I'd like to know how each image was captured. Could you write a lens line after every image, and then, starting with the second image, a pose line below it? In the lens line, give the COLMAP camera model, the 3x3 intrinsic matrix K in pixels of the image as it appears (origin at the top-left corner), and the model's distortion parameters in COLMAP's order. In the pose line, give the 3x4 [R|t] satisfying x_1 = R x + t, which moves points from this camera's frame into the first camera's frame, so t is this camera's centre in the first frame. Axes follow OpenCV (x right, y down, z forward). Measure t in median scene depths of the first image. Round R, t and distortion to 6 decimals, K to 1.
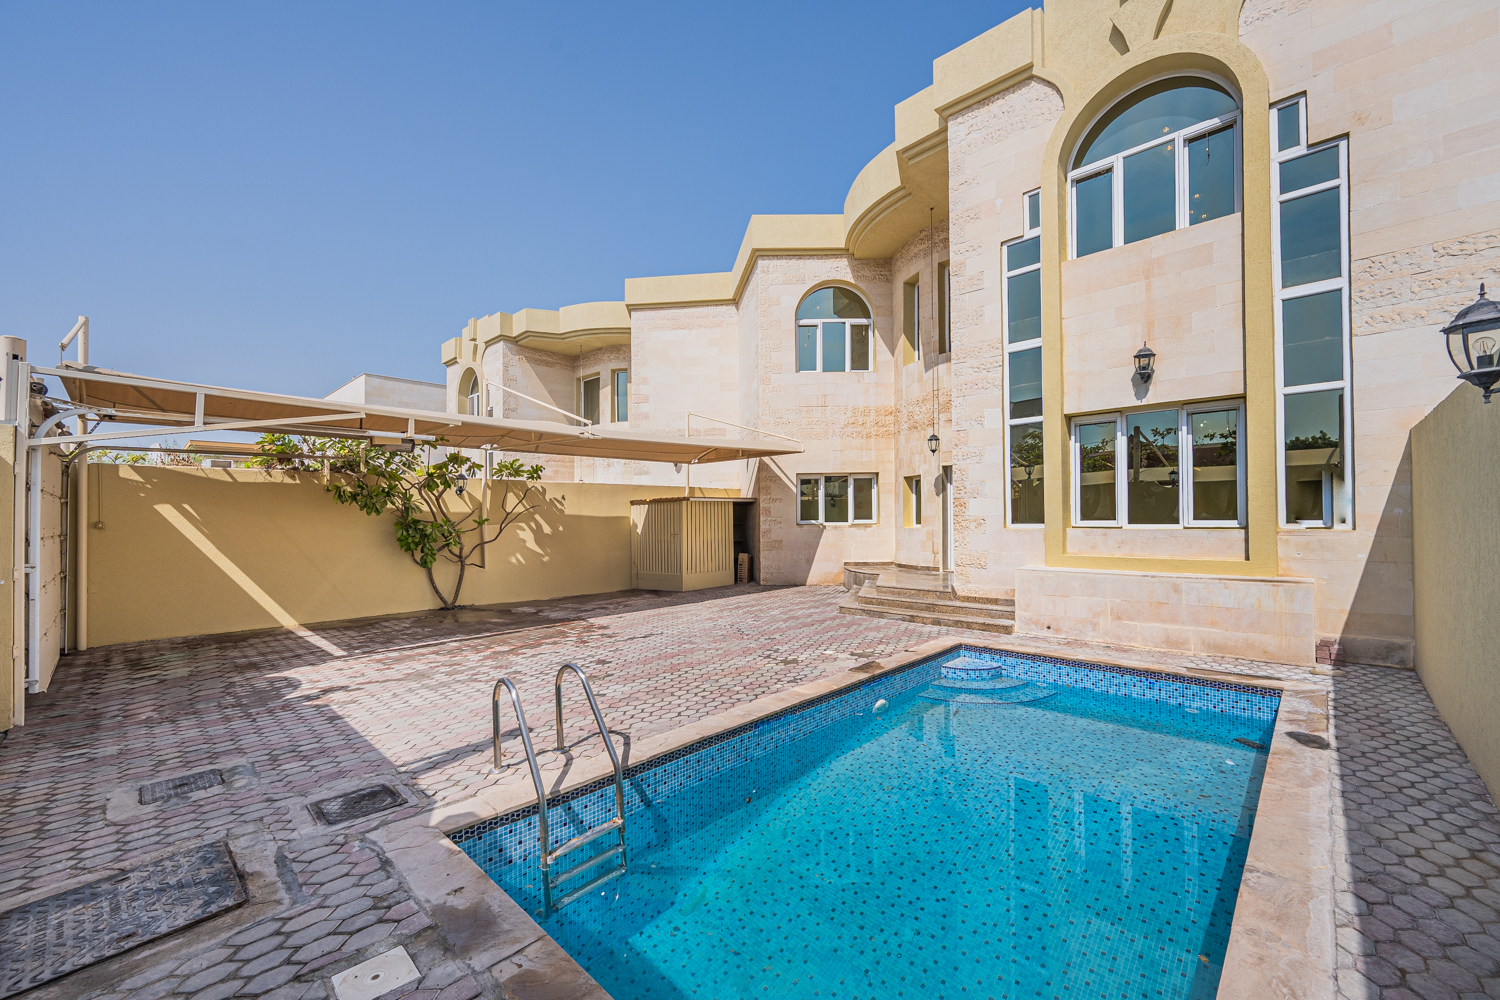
lens RADIAL K [[603.5, 0, 750.0], [0, 603.5, 500.0], [0, 0, 1]] dist [0.000170, -0.000059]
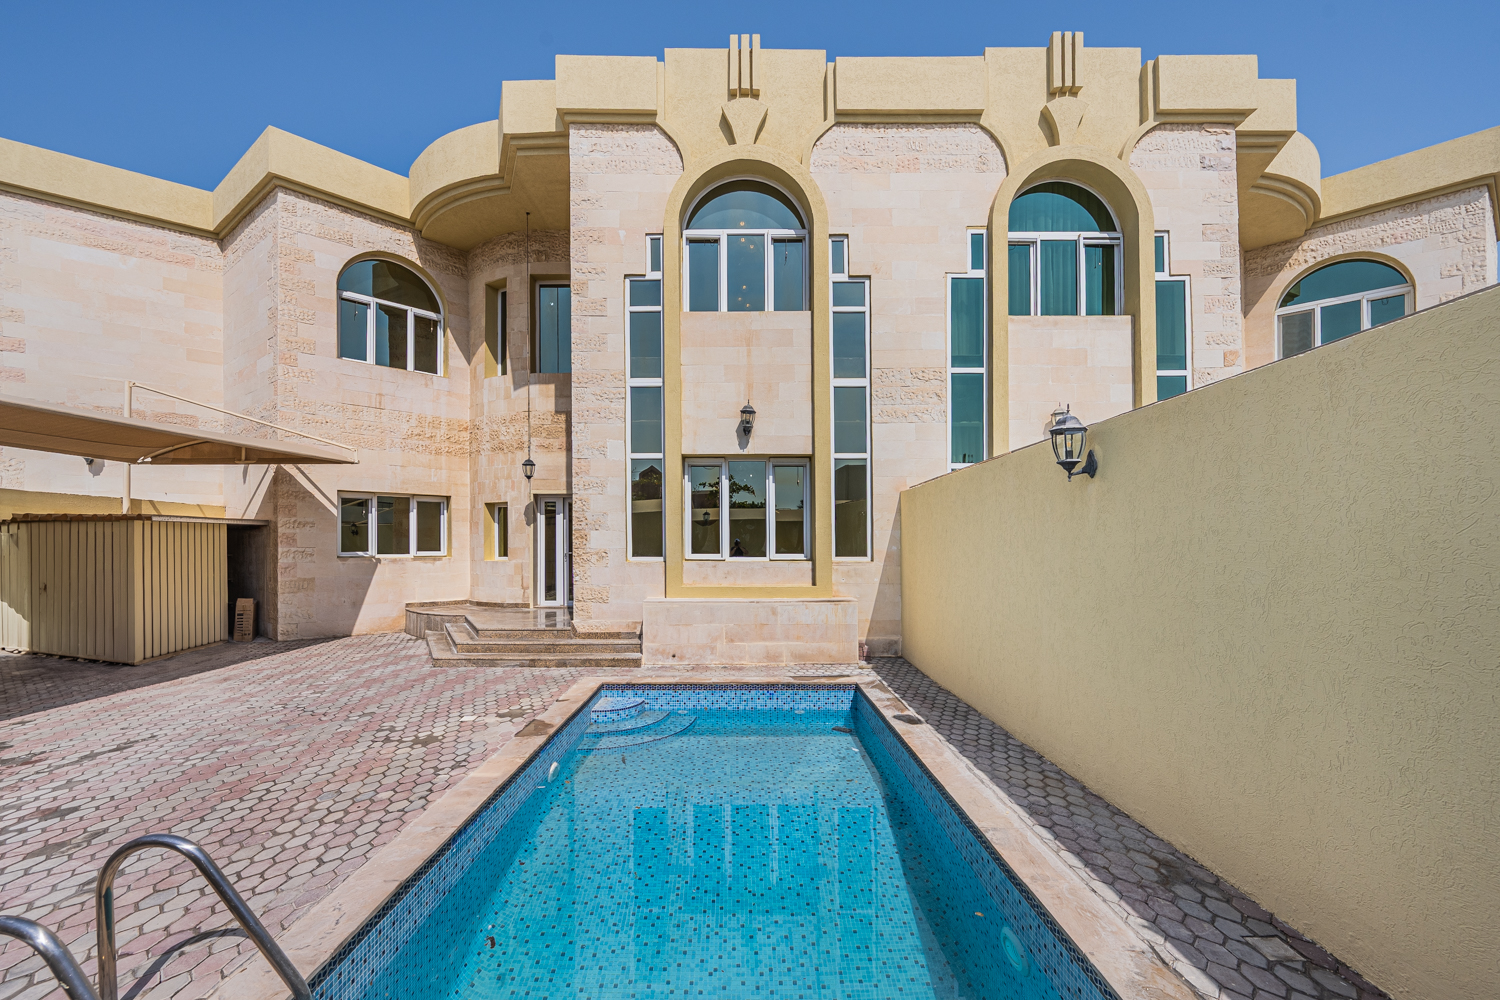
lens RADIAL K [[614.9, 0, 748.3], [0, 614.9, 533.2], [0, 0, 1]] dist [-0.000384, -0.000427]
pose [[0.720889, 0.024864, 0.692605, -0.136123], [-0.027811, 0.999589, -0.006938, 0.001741], [-0.692492, -0.014260, 0.721284, 0.125407]]
